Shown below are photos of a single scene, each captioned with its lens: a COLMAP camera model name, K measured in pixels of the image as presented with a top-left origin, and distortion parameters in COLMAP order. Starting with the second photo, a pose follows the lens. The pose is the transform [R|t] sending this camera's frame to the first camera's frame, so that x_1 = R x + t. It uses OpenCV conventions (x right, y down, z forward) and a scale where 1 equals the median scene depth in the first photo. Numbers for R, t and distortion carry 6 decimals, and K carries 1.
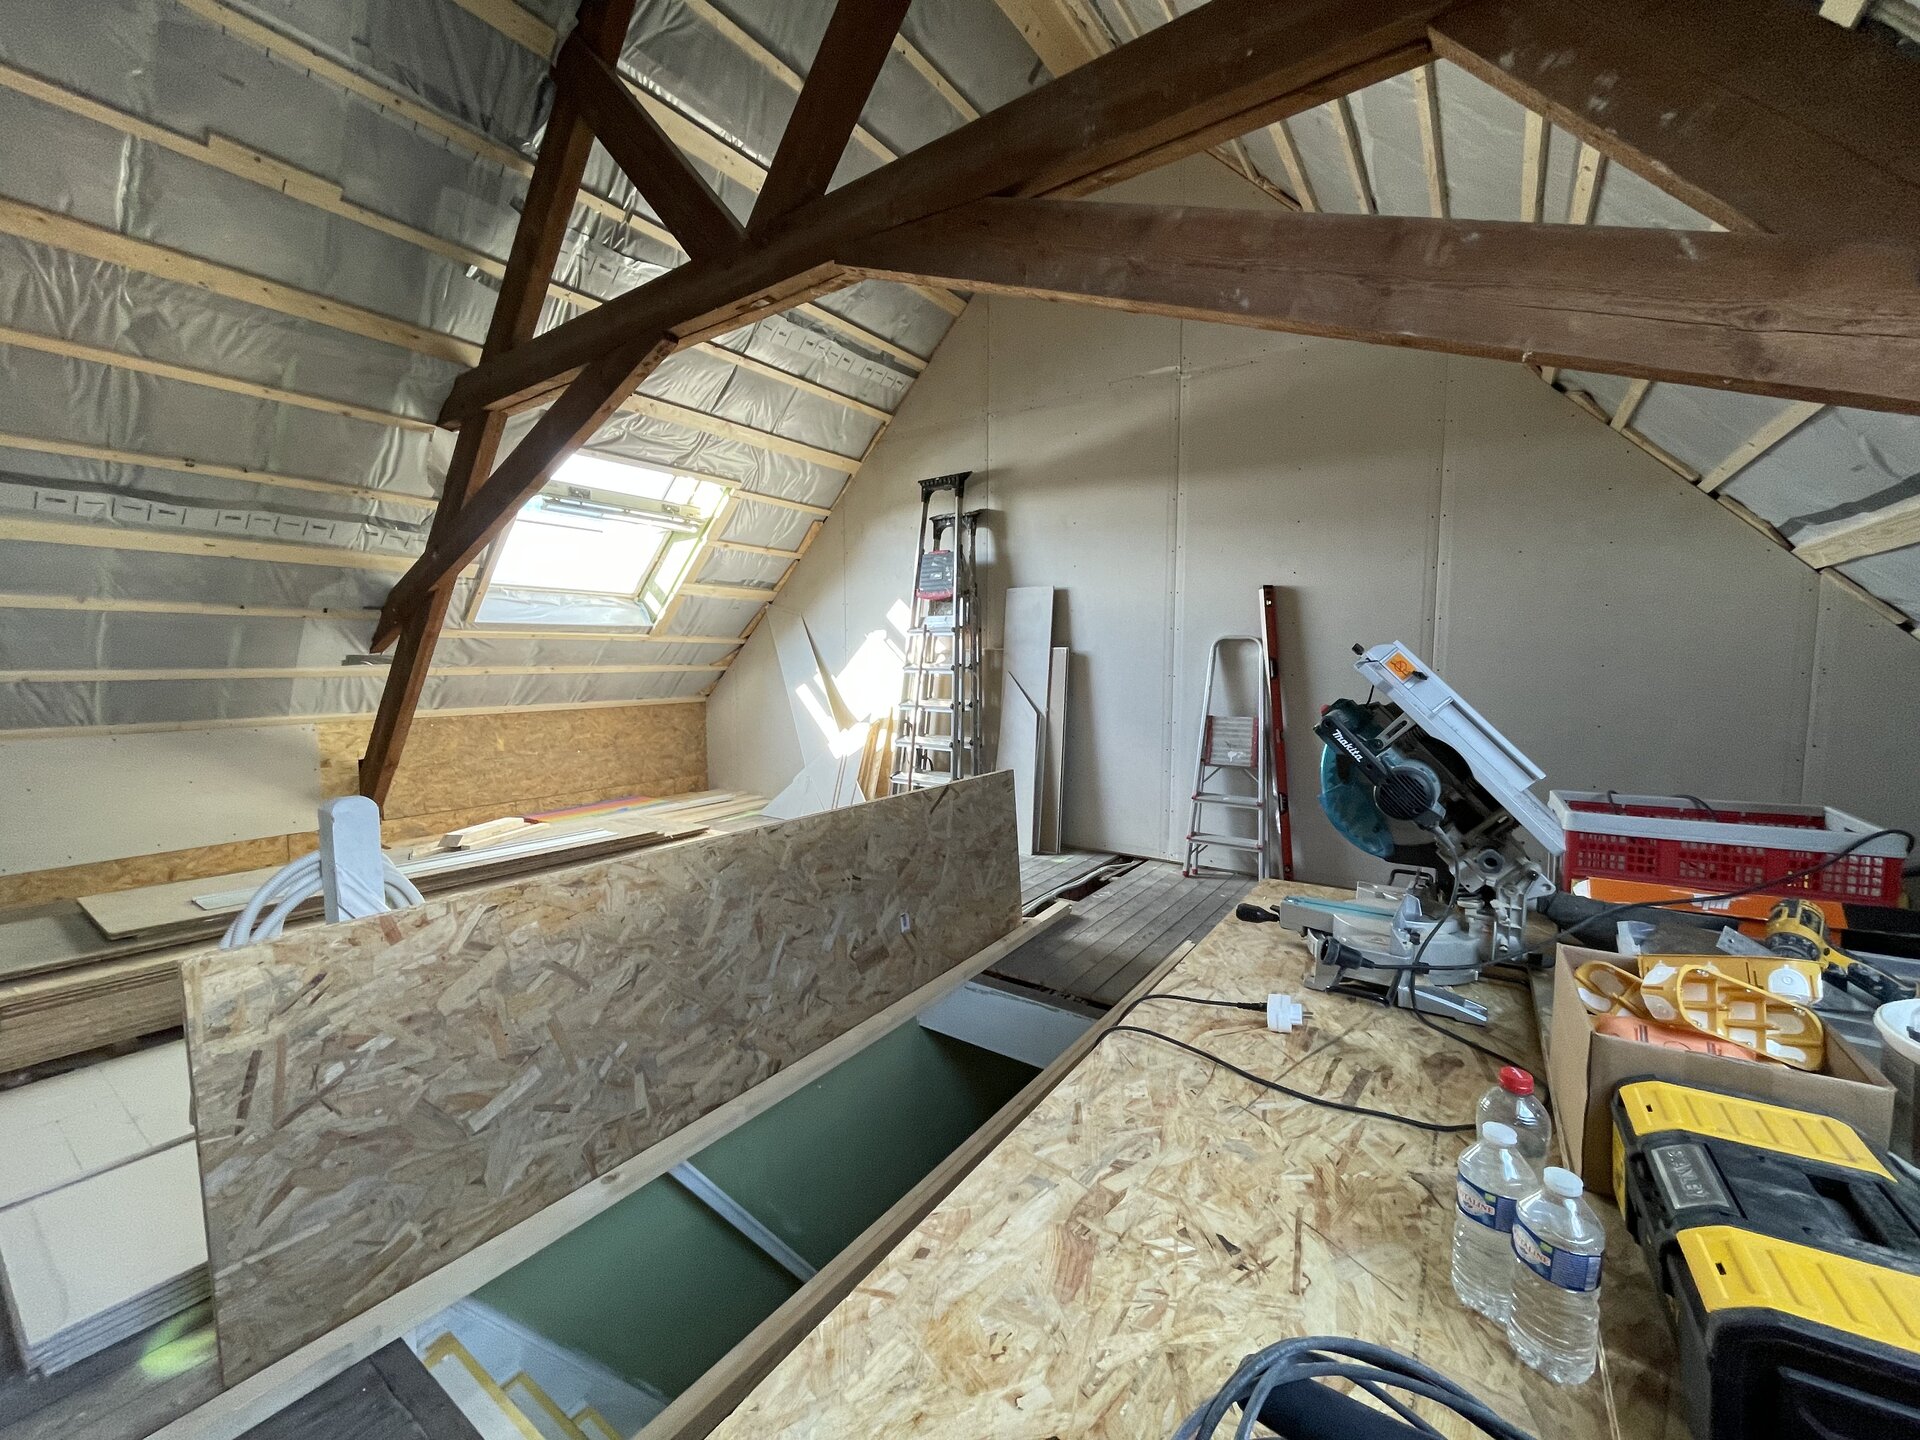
lens RADIAL K [[774.5, 0, 957.3], [0, 774.5, 720.3], [0, 0, 1]] dist [-0.003261, 0.000203]
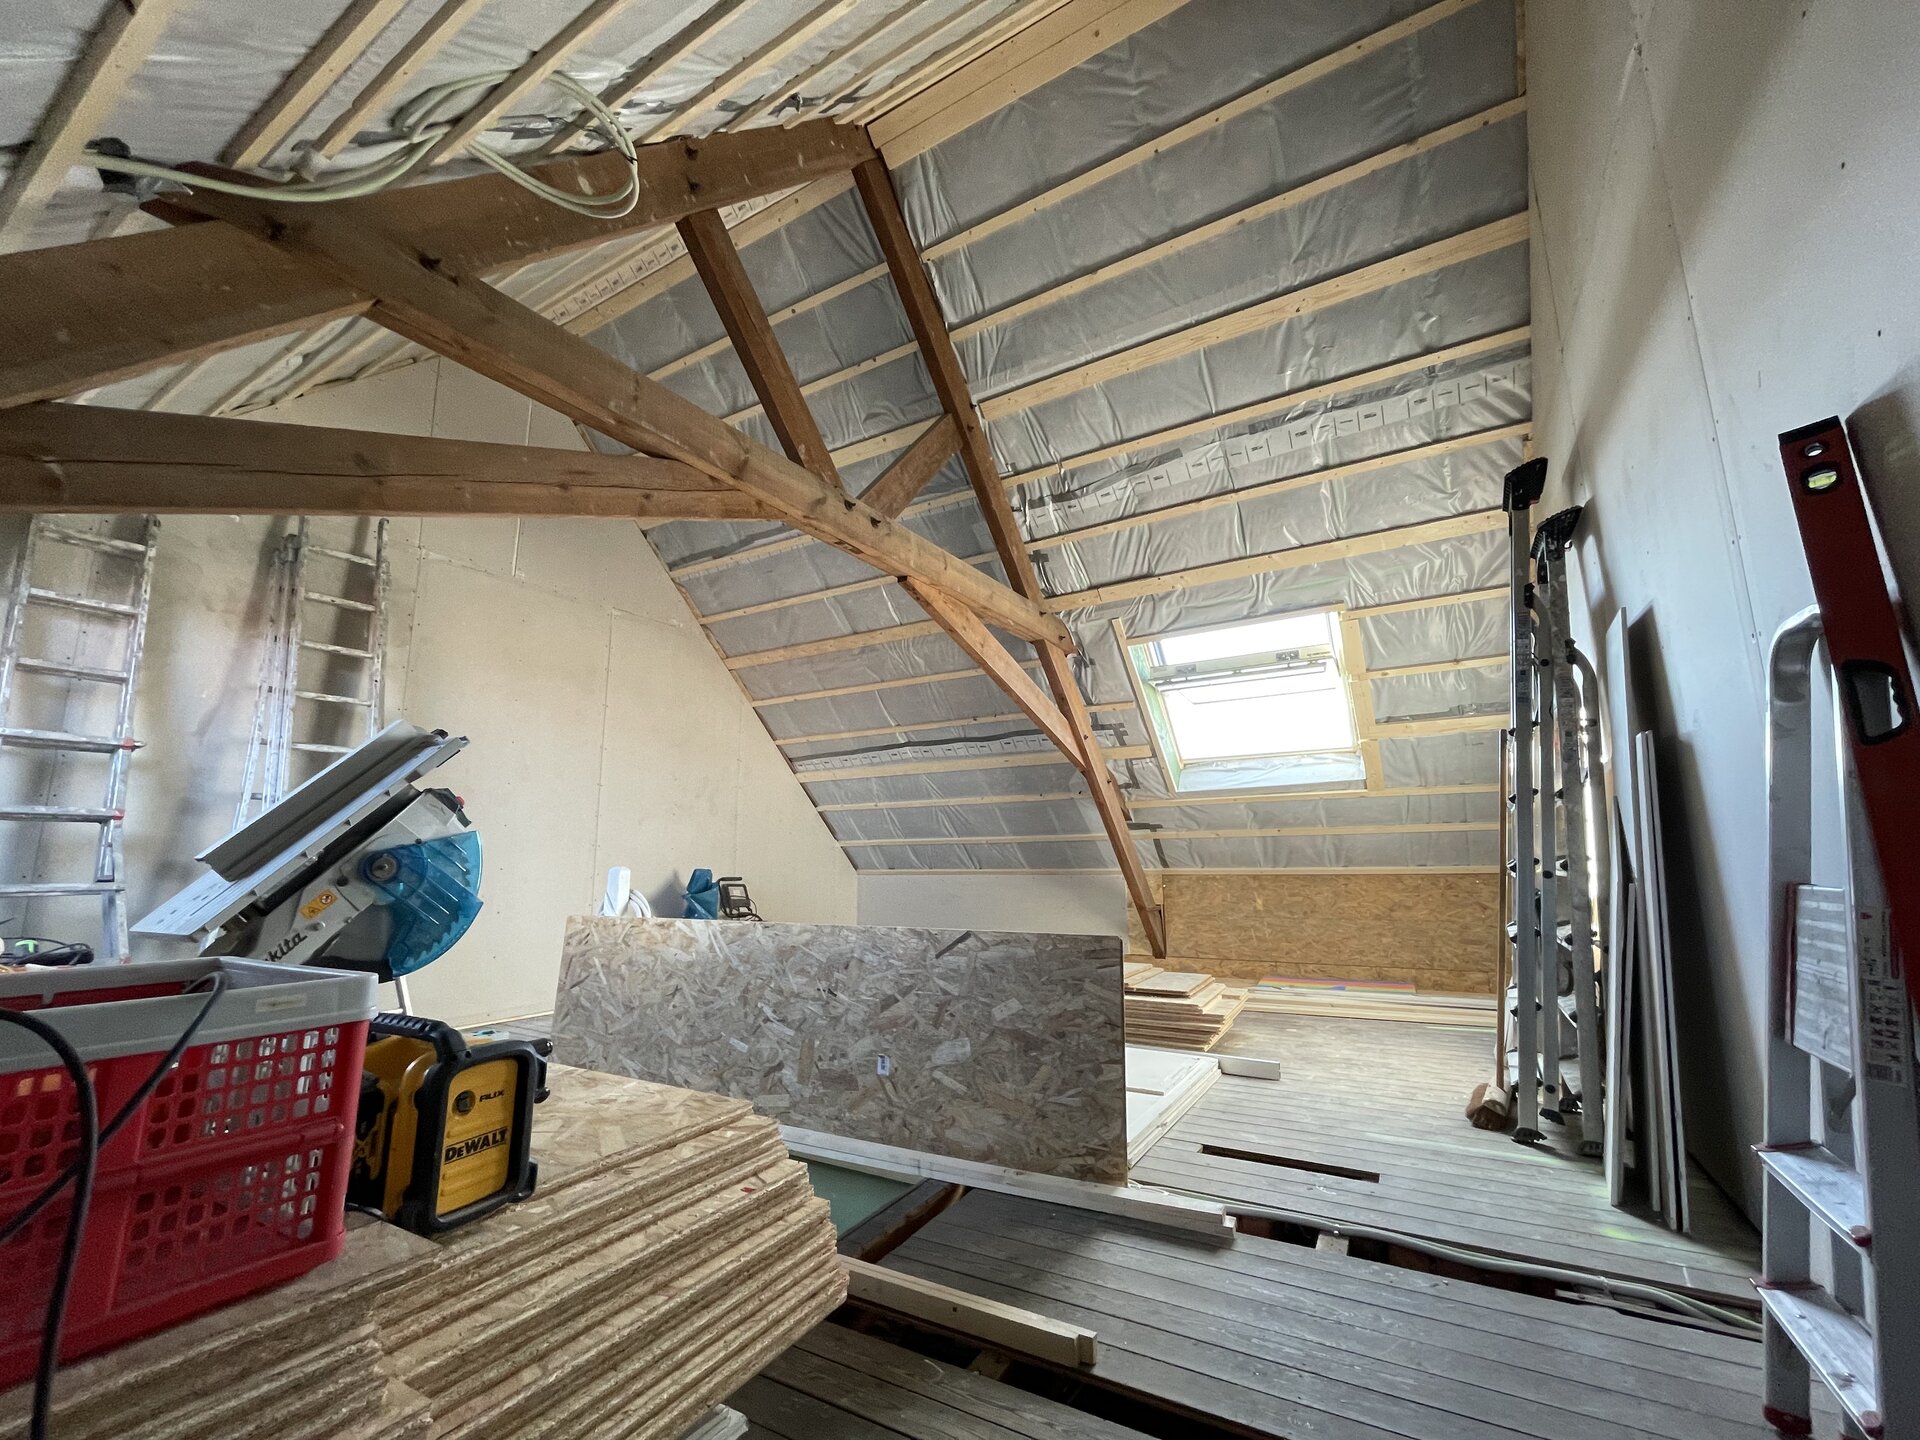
lens RADIAL K [[774.5, 0, 960.8], [0, 774.5, 727.1], [0, 0, 1]] dist [-0.003261, 0.000203]
pose [[0.076891, -0.171054, -0.982257, 0.477105], [-0.065920, 0.982146, -0.176195, 0.006700], [0.994858, 0.078298, 0.064242, 0.502373]]
